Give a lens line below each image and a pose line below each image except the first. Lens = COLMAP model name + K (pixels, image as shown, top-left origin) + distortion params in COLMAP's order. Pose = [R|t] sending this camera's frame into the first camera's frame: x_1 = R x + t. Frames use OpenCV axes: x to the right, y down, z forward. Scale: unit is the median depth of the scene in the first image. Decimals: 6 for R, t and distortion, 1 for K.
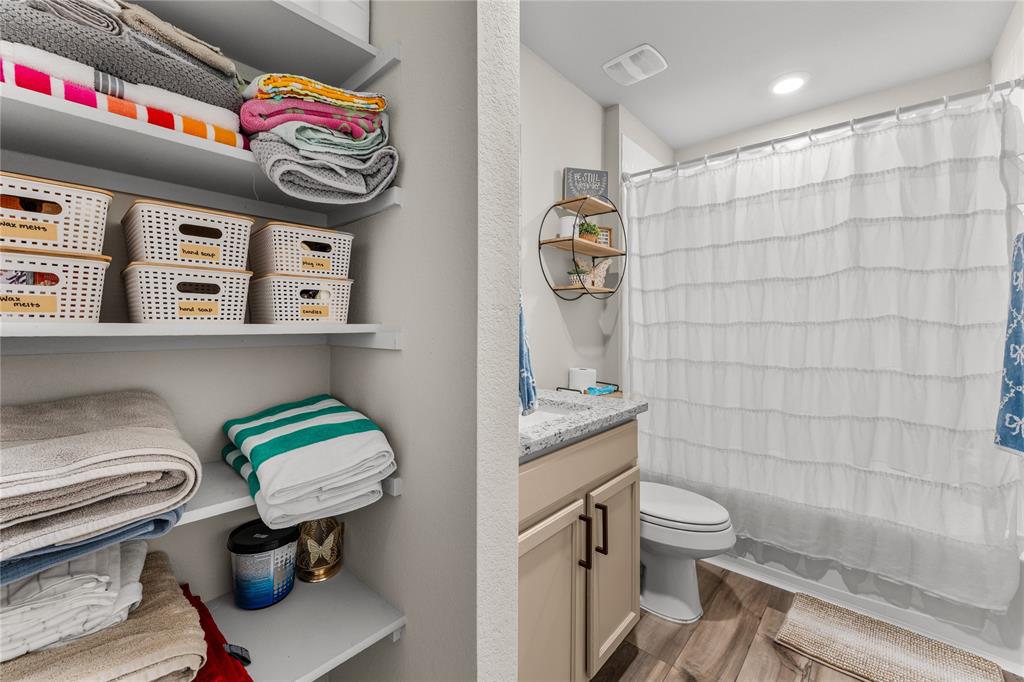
lens RADIAL K [[408.5, 0, 515.2], [0, 408.5, 329.8], [0, 0, 1]] dist [-0.000061, 0.000103]
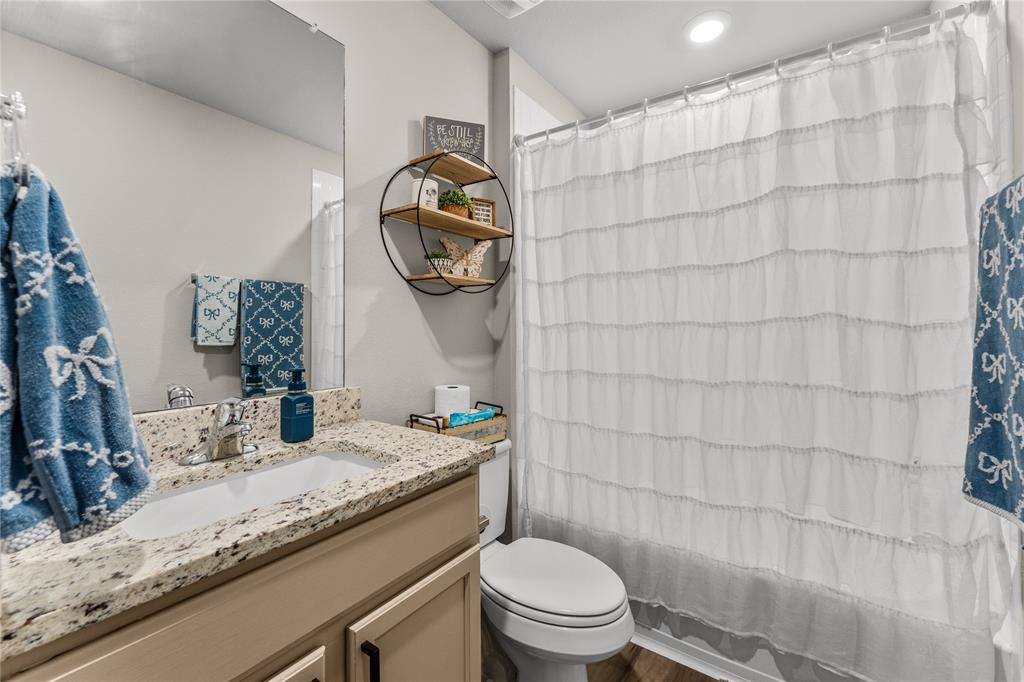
lens RADIAL K [[428.4, 0, 514.8], [0, 428.4, 325.3], [0, 0, 1]] dist [-0.001467, -0.000173]
pose [[0.993565, -0.007061, 0.113041, 0.235503], [0.008584, 0.999879, -0.012987, -0.006501], [-0.112936, 0.013873, 0.993505, 0.256865]]
